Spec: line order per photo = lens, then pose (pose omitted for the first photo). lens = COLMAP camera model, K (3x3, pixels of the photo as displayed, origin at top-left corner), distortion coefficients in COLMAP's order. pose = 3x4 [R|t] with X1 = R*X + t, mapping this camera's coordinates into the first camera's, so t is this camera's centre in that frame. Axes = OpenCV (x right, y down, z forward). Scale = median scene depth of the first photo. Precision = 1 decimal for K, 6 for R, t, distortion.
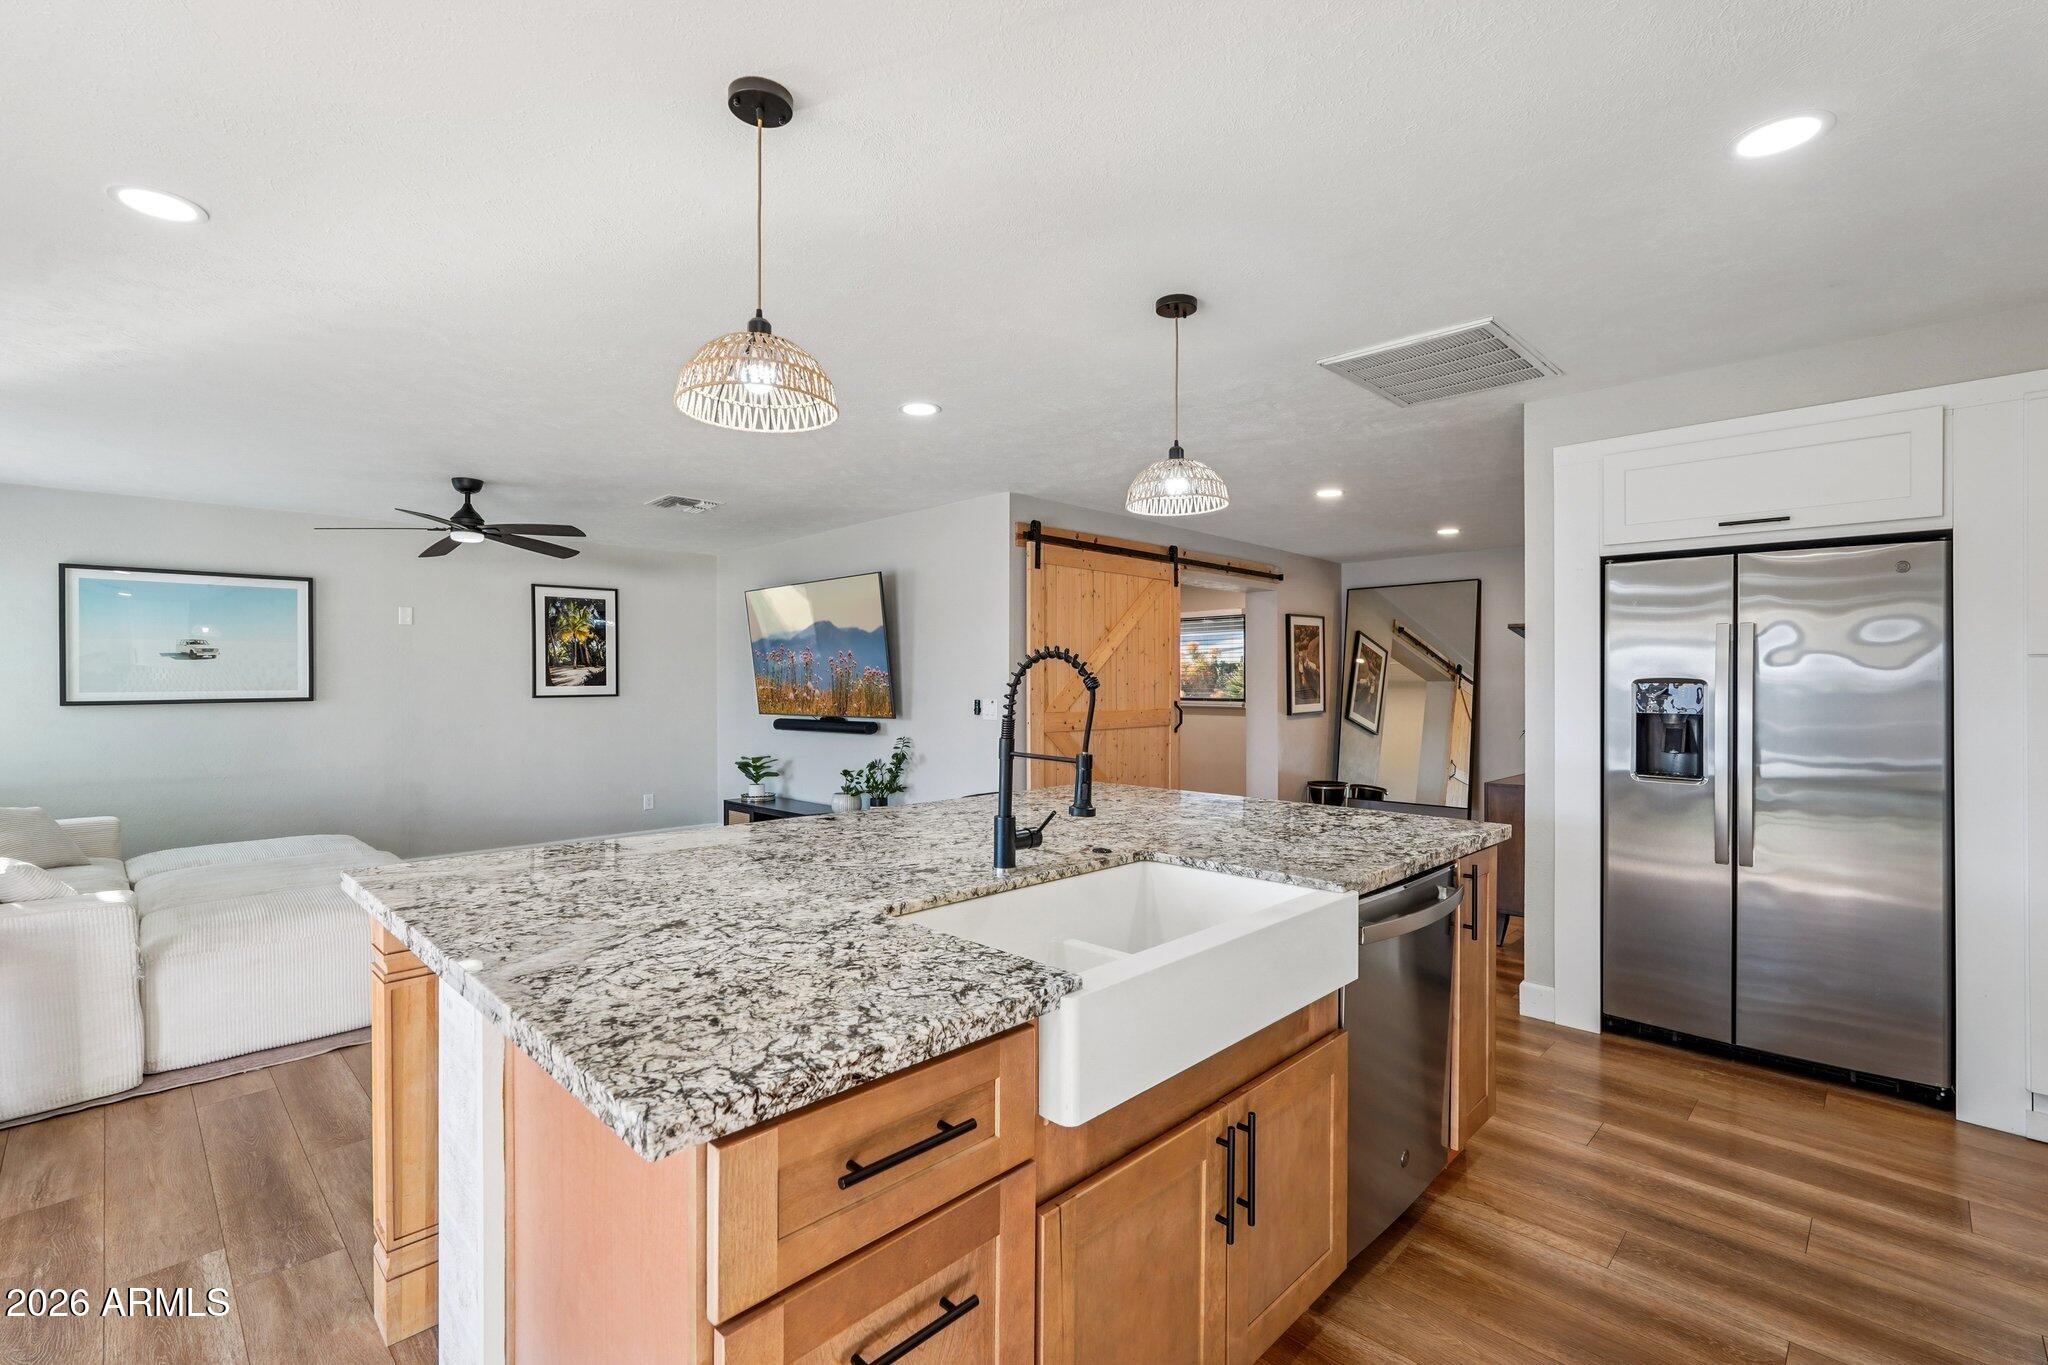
lens RADIAL K [[925.9, 0, 1045.3], [0, 925.9, 674.3], [0, 0, 1]] dist [0.000112, 0.000674]
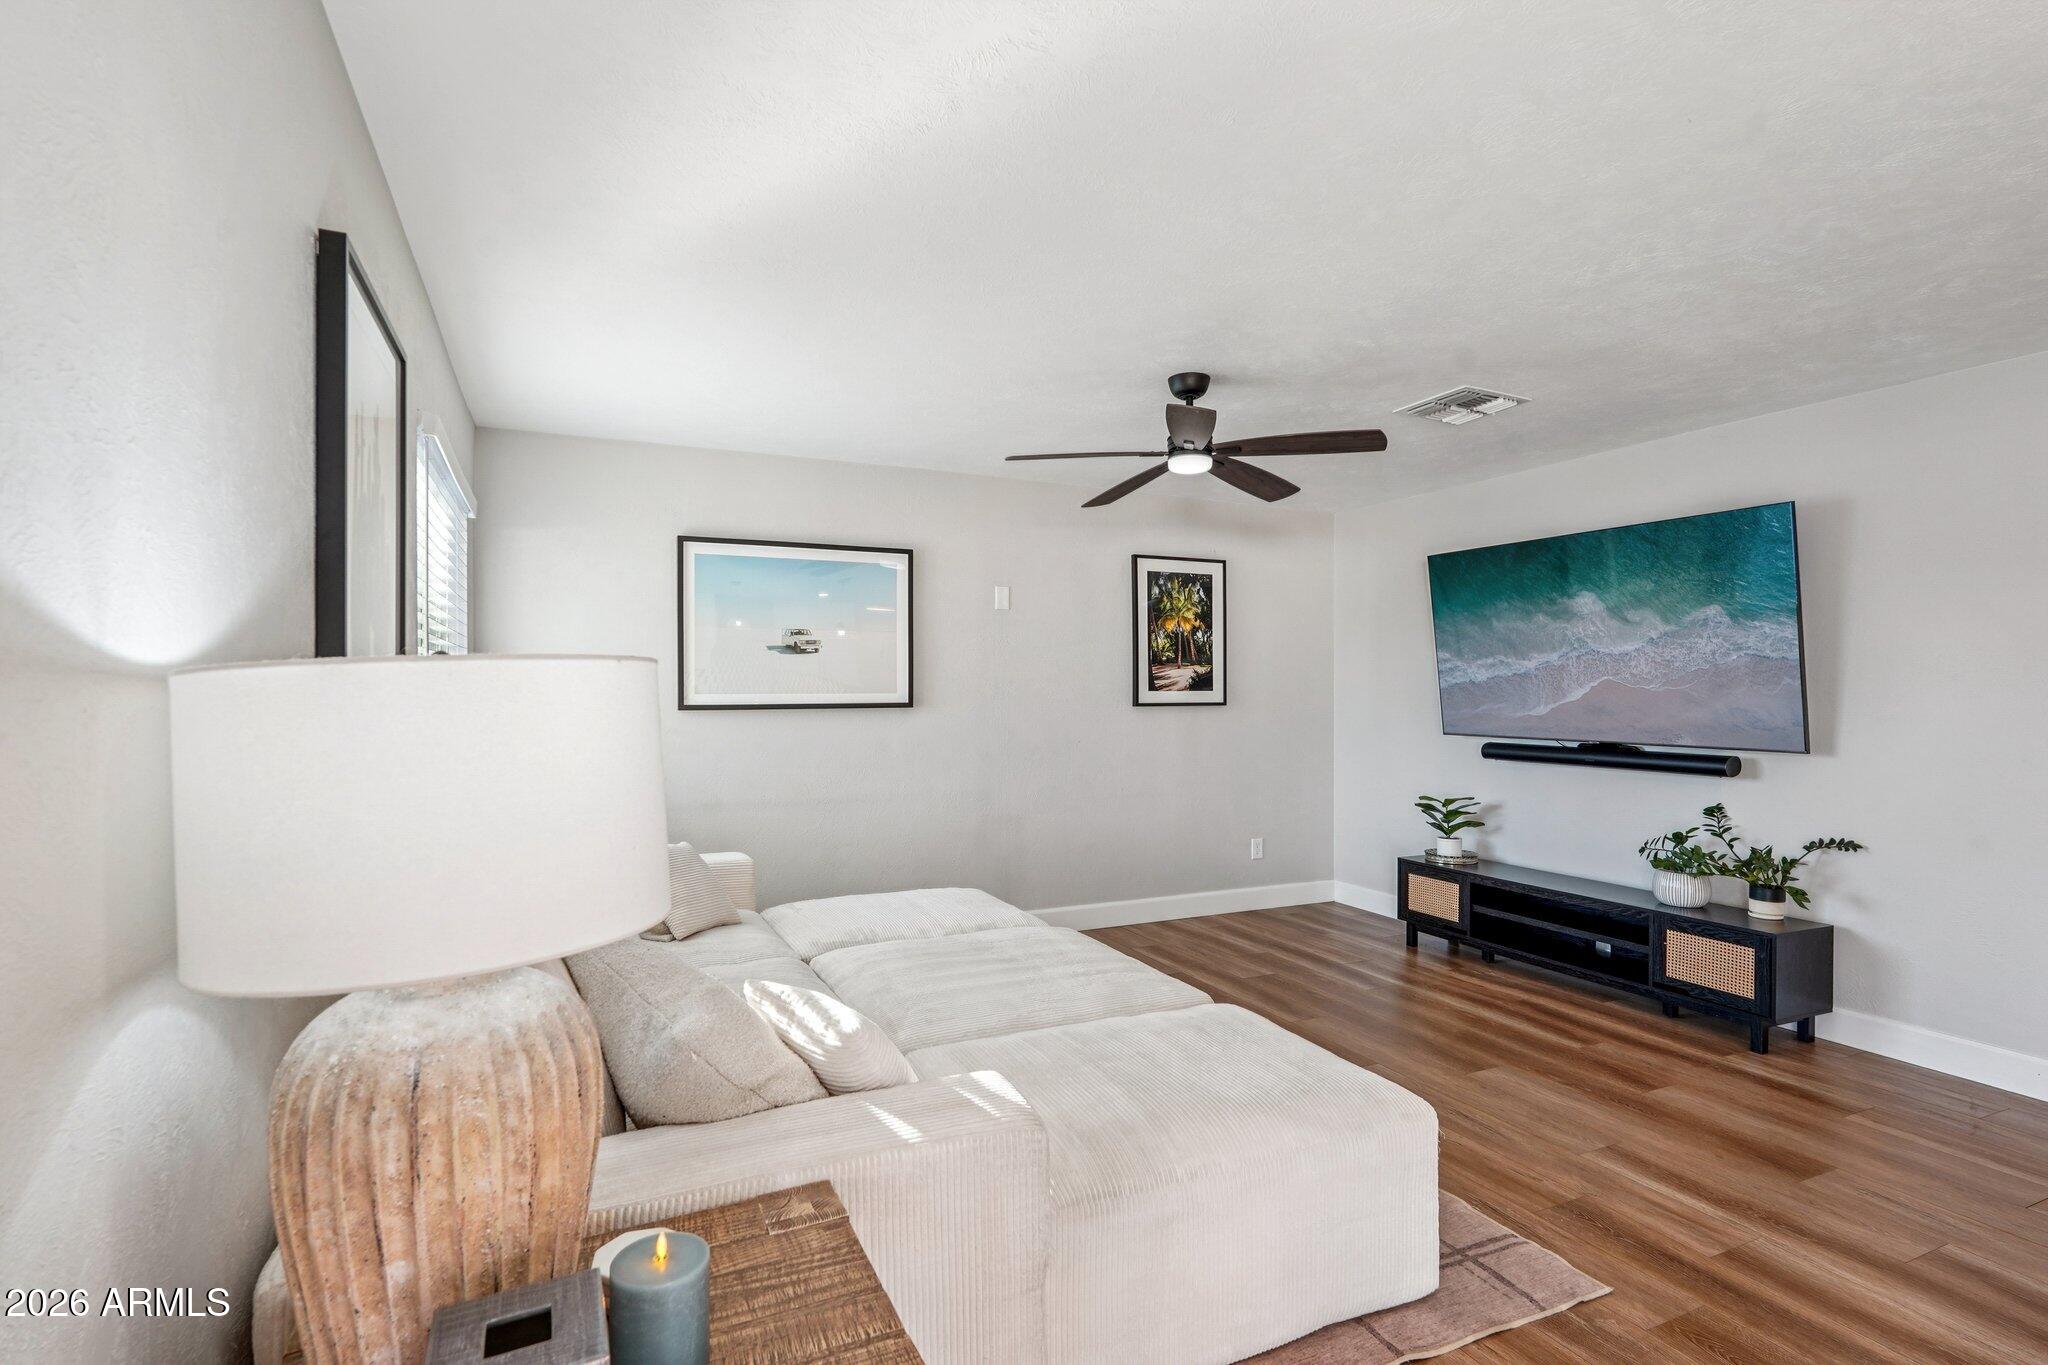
lens RADIAL K [[958.5, 0, 1025.0], [0, 958.5, 695.0], [0, 0, 1]] dist [-0.006194, -0.000105]
pose [[0.938579, 0.012032, -0.344855, -0.363562], [-0.006037, 0.999812, 0.018453, 0.002501], [0.345012, -0.015238, 0.938475, 0.234497]]
